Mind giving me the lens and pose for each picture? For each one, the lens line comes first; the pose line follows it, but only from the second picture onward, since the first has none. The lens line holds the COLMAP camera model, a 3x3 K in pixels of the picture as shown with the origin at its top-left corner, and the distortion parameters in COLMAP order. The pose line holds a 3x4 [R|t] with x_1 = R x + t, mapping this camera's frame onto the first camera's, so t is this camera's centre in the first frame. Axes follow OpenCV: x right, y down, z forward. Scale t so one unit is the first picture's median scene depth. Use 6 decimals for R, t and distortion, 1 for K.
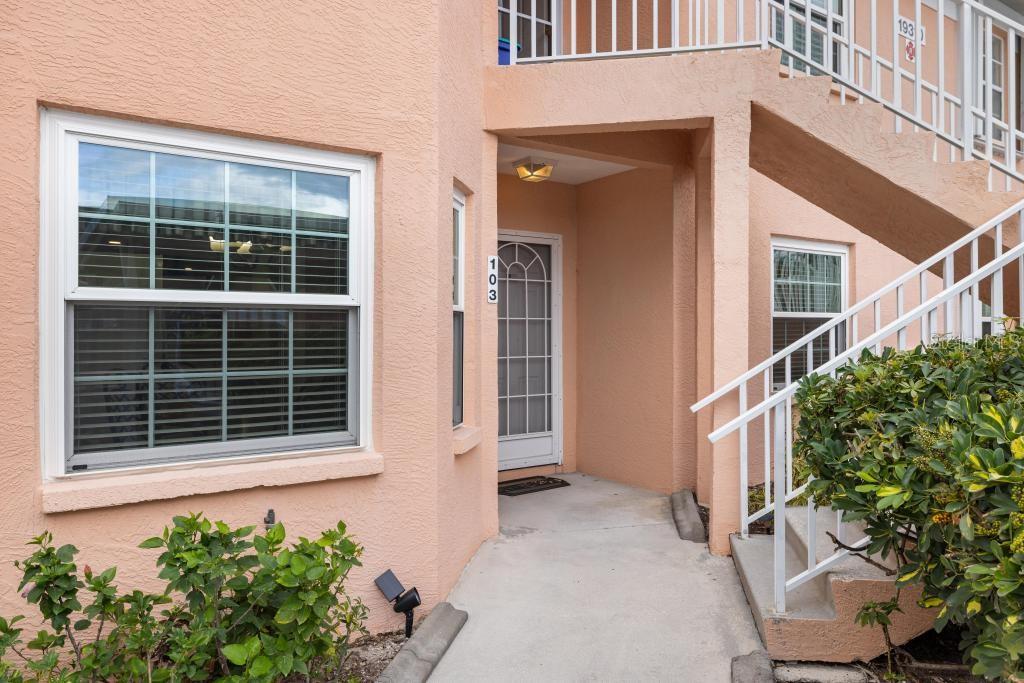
lens RADIAL K [[702.0, 0, 512.0], [0, 702.0, 341.5], [0, 0, 1]] dist [0.000935, 0.000207]
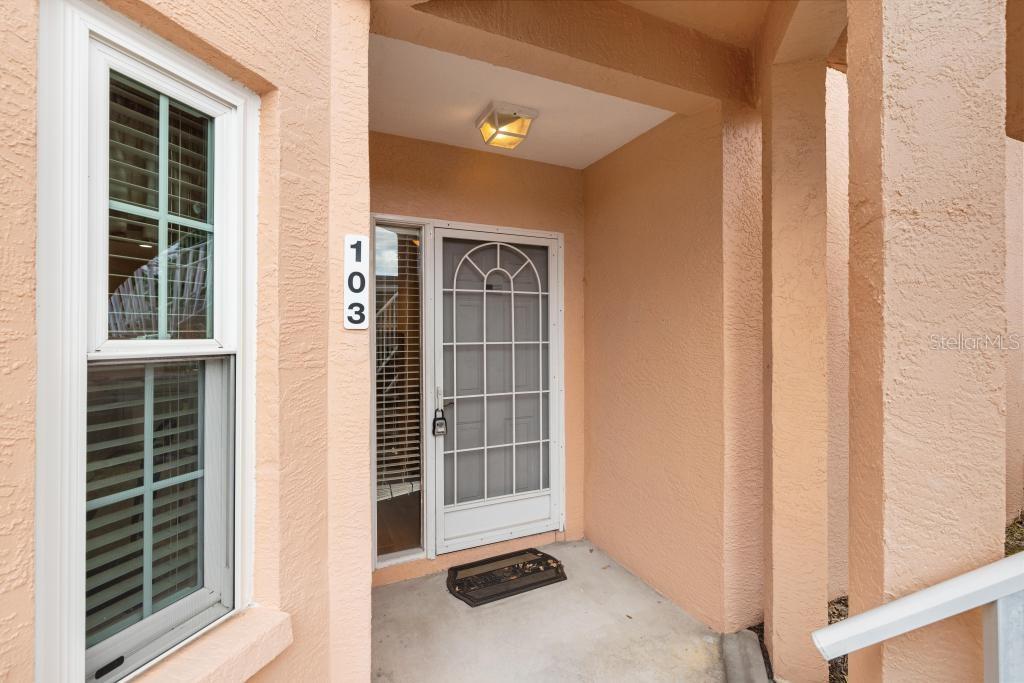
lens RADIAL K [[455.4, 0, 512.0], [0, 455.4, 341.5], [0, 0, 1]] dist [0.000208, -0.000108]
pose [[0.987038, -0.001668, -0.160476, 0.097894], [0.001601, 0.999999, -0.000546, -0.033310], [0.160476, 0.000282, 0.987040, 0.507879]]
